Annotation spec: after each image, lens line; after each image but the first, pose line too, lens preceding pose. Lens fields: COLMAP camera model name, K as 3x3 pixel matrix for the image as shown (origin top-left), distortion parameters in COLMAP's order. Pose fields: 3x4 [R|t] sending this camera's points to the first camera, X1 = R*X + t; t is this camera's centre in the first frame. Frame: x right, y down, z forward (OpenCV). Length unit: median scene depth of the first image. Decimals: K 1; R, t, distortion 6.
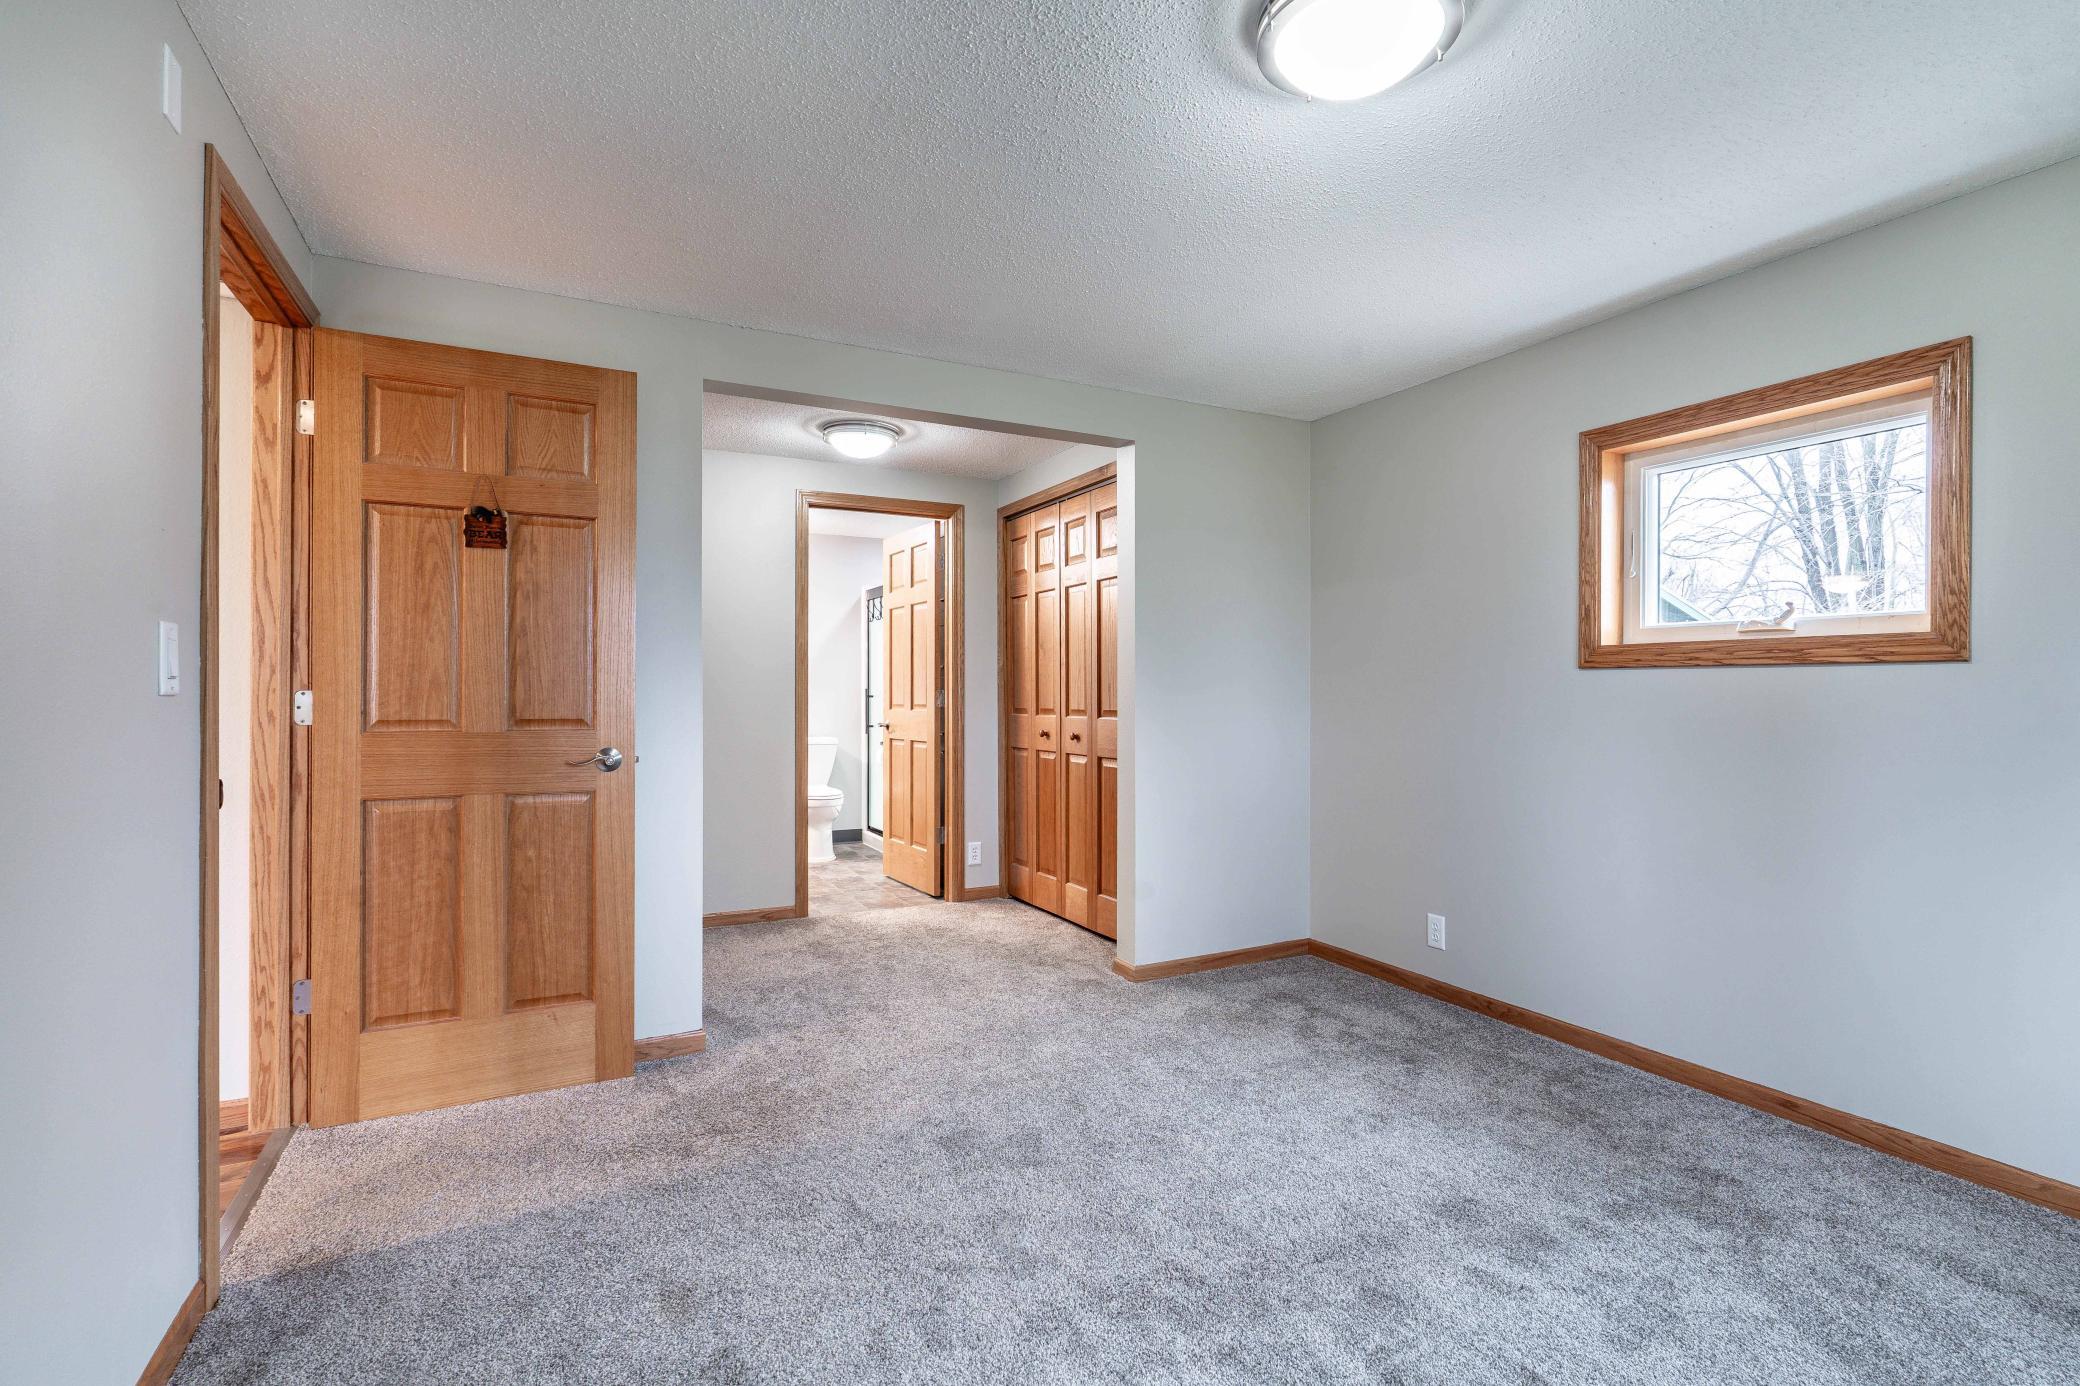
lens RADIAL K [[959.5, 0, 1039.0], [0, 959.5, 685.5], [0, 0, 1]] dist [-0.000452, -0.000018]
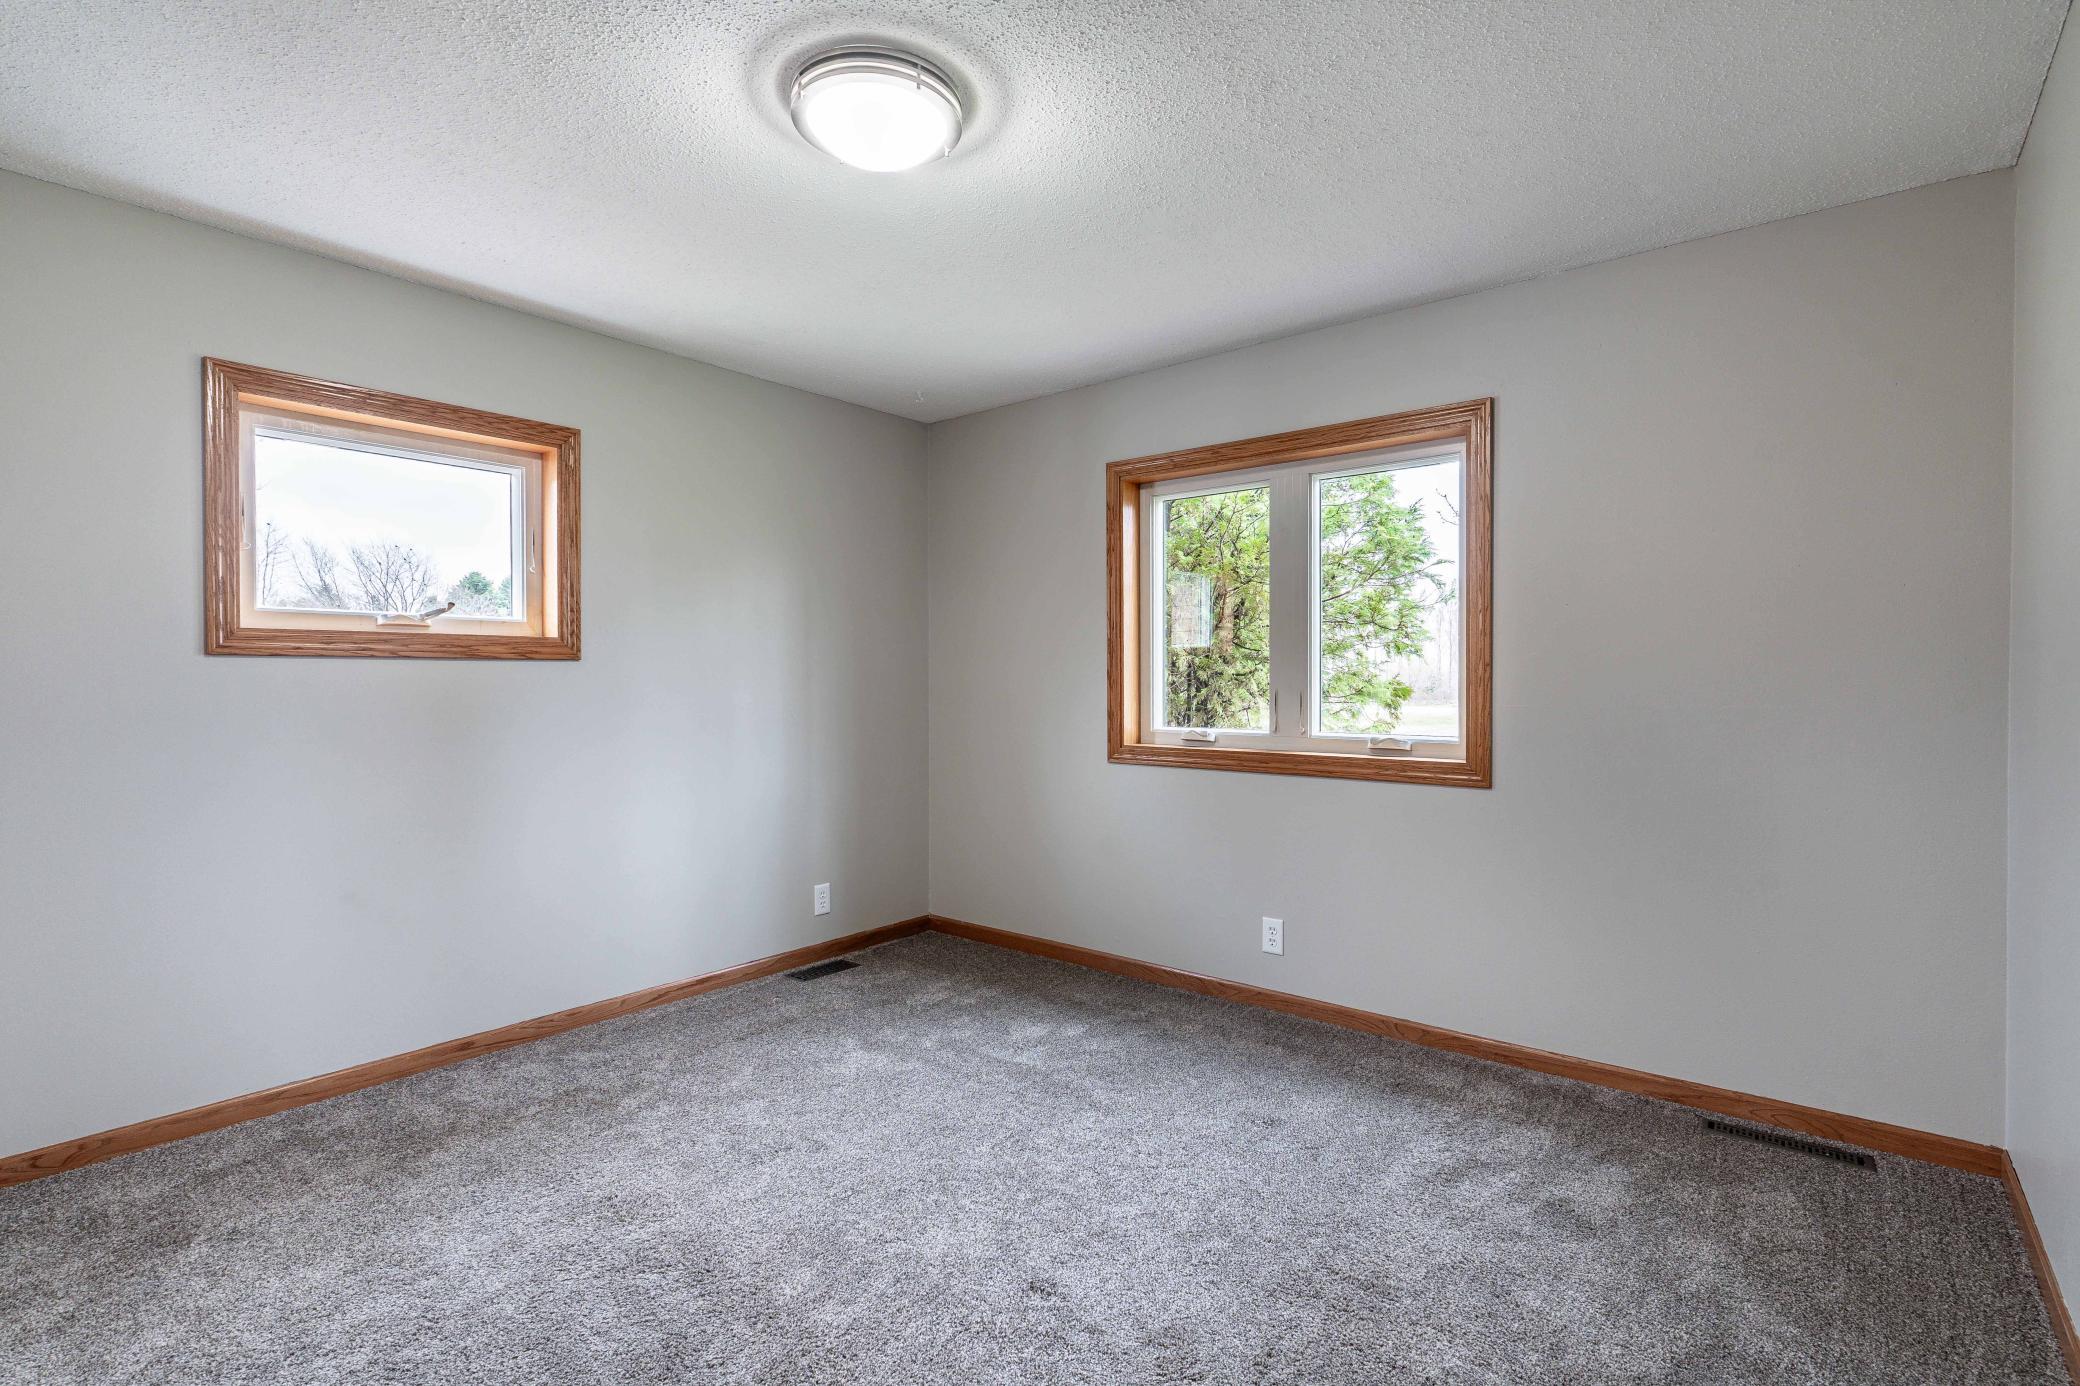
lens RADIAL K [[959.5, 0, 1039.0], [0, 959.5, 688.9], [0, 0, 1]] dist [-0.000452, -0.000018]
pose [[-0.387483, -0.007020, 0.921850, -0.502194], [0.001059, 0.999967, 0.008060, 0.005561], [-0.921876, 0.004099, -0.387463, 0.778316]]
